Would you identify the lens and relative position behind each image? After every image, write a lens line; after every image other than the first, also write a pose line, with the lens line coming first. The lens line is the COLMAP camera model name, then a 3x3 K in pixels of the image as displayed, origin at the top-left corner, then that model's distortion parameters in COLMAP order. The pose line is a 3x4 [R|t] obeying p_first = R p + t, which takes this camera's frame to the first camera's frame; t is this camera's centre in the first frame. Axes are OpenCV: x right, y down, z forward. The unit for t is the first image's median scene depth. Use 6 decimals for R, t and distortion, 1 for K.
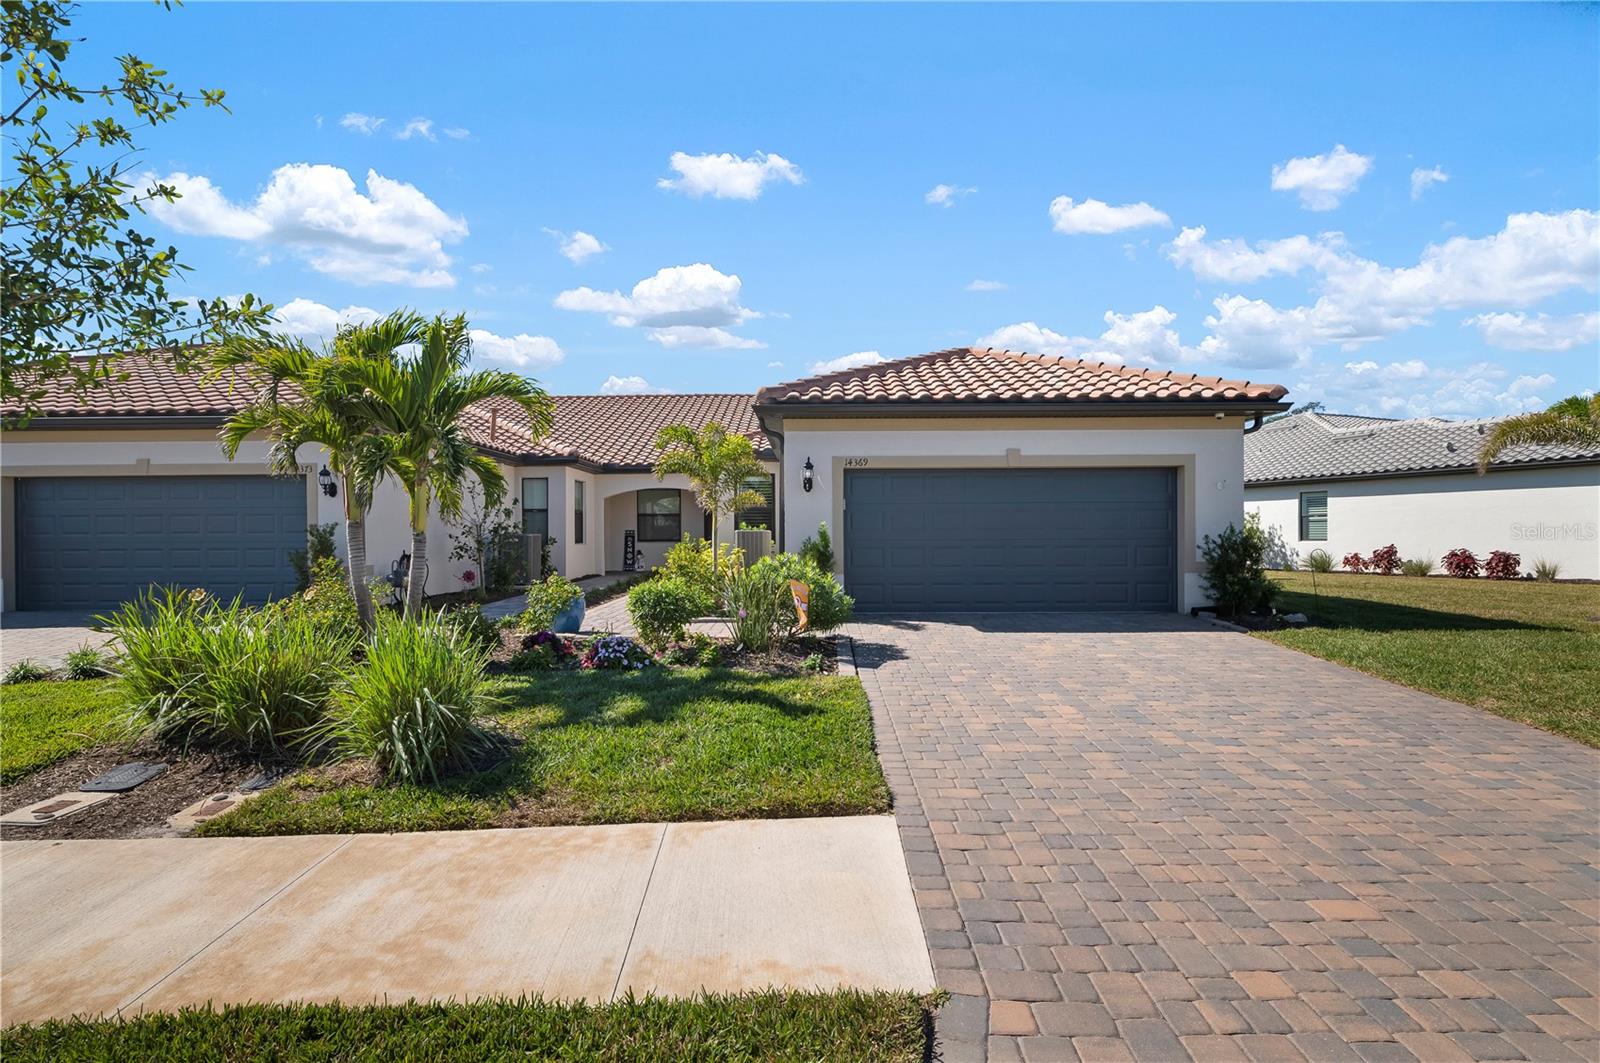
lens RADIAL K [[763.1, 0, 800.4], [0, 763.1, 536.4], [0, 0, 1]] dist [0.002810, 0.018119]
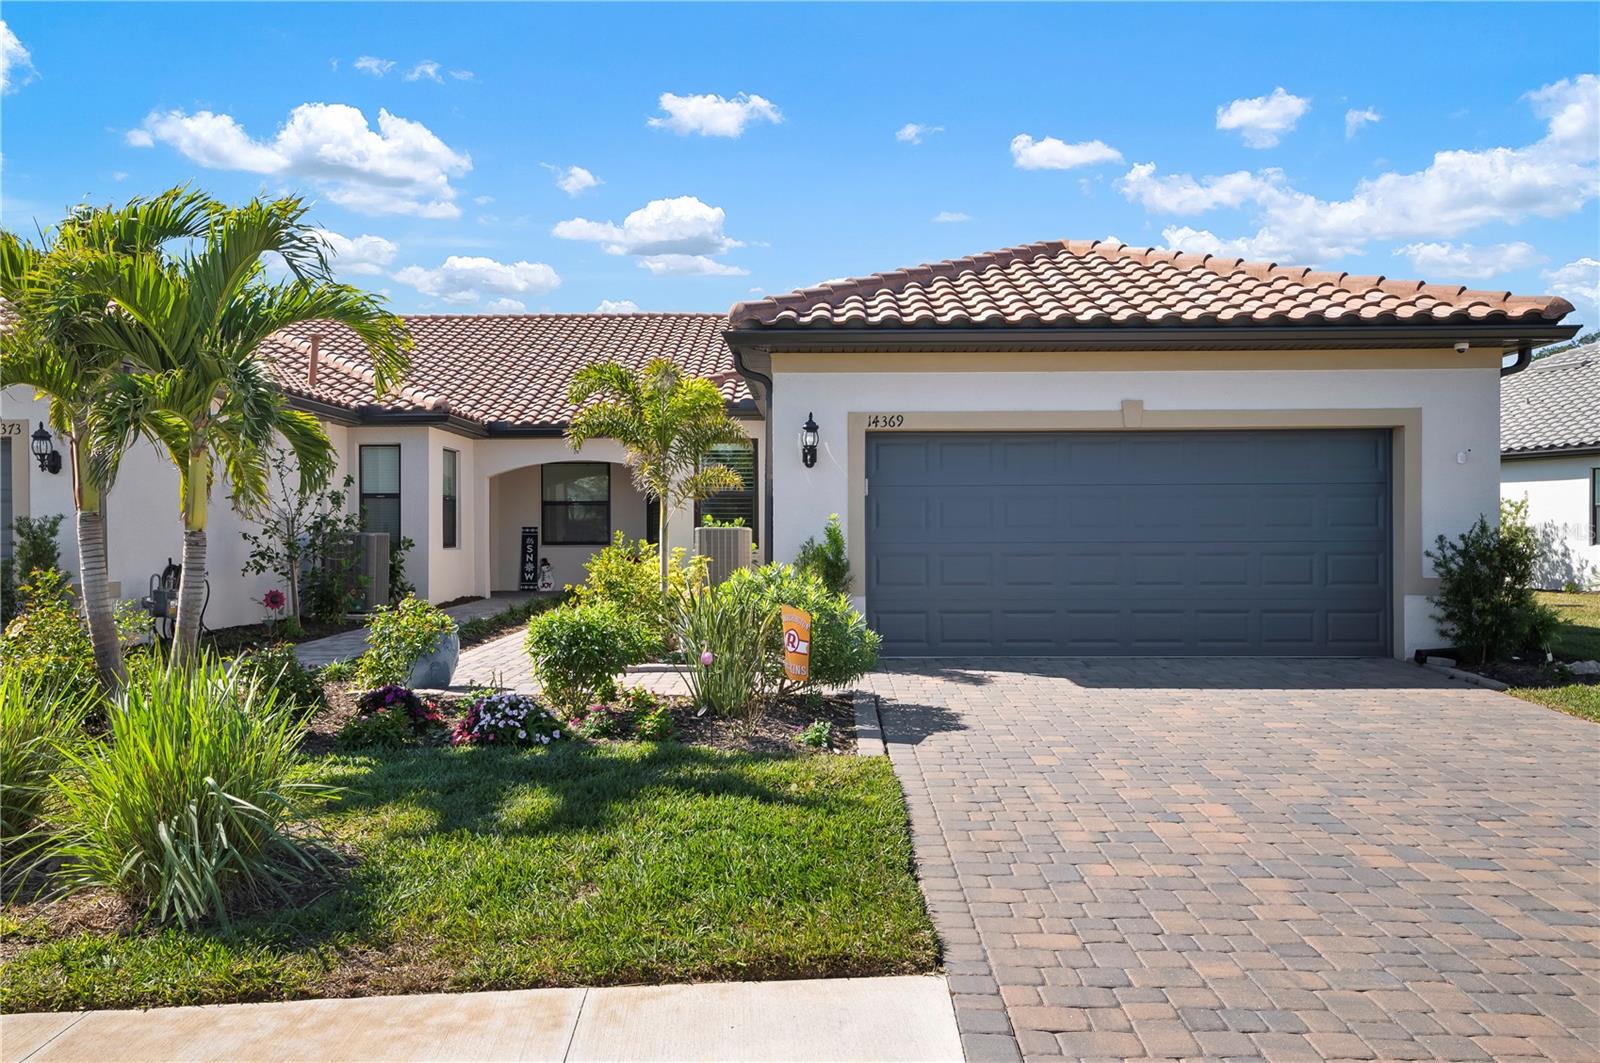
lens RADIAL K [[1194.0, 0, 800.0], [0, 1194.0, 531.5], [0, 0, 1]] dist [0.046255, 0.005576]
pose [[0.999998, 0.001036, 0.001970, 0.025373], [-0.001027, 0.999989, -0.004549, 0.123311], [-0.001975, 0.004547, 0.999988, -0.692641]]
